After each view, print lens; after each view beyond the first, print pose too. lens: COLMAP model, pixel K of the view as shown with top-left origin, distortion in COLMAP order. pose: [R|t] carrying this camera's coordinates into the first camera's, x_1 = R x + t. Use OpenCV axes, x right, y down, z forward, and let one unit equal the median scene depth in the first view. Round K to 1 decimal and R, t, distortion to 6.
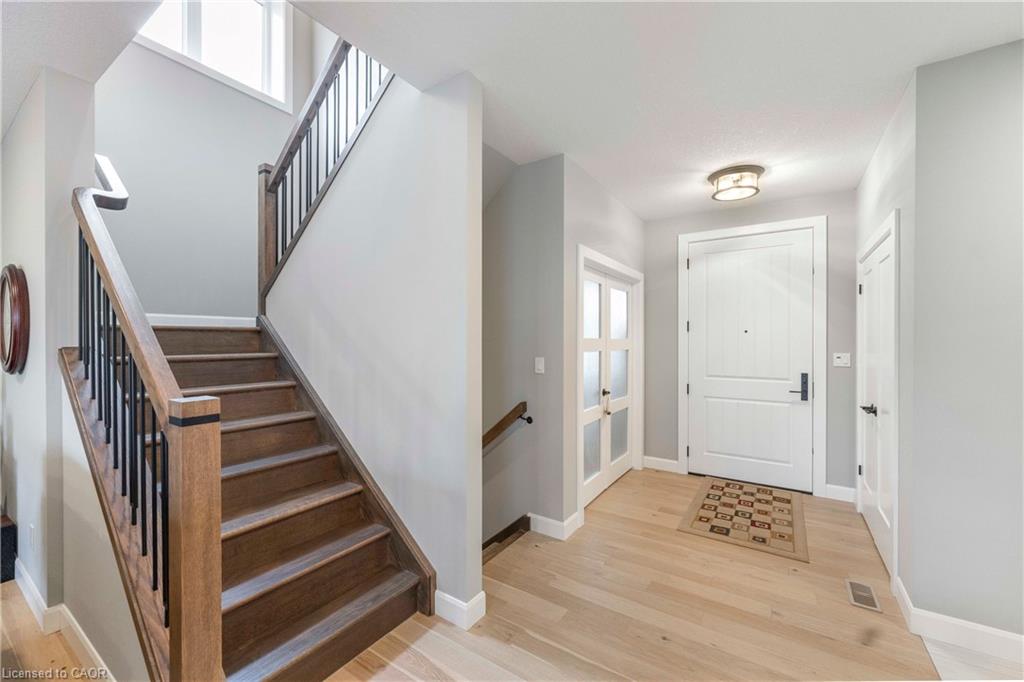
lens RADIAL K [[409.5, 0, 512.0], [0, 409.5, 341.0], [0, 0, 1]] dist [0.000230, -0.000003]
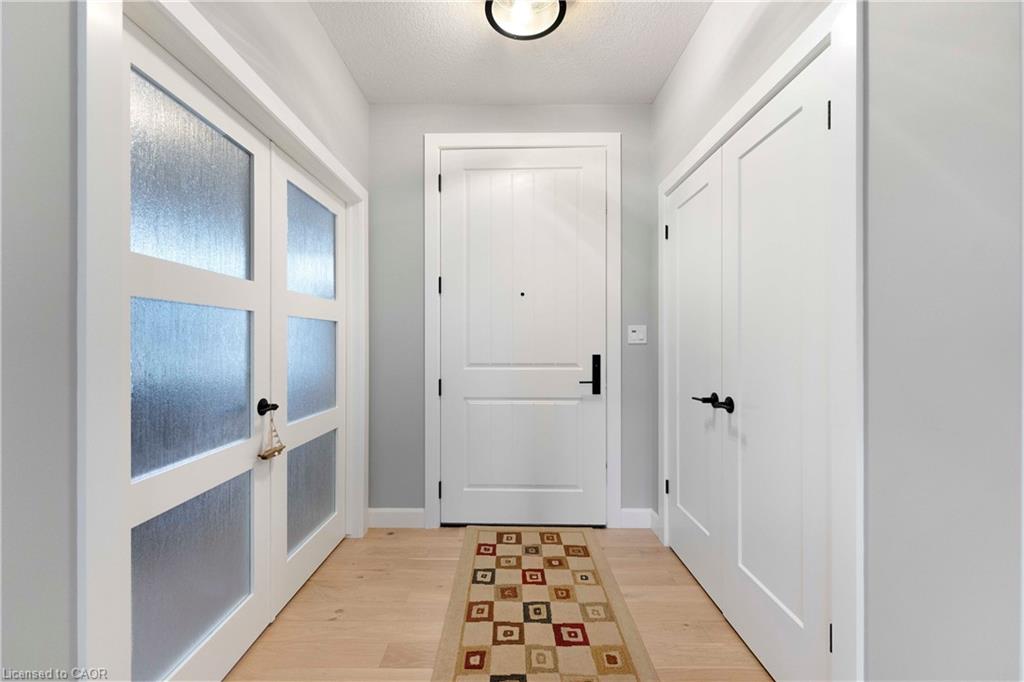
lens RADIAL K [[409.5, 0, 512.0], [0, 409.5, 341.0], [0, 0, 1]] dist [0.000230, -0.000003]
pose [[0.832002, 0.002229, 0.554769, 0.207466], [0.002347, 0.999969, -0.007538, 0.060096], [-0.554768, 0.007574, 0.831970, 0.497818]]
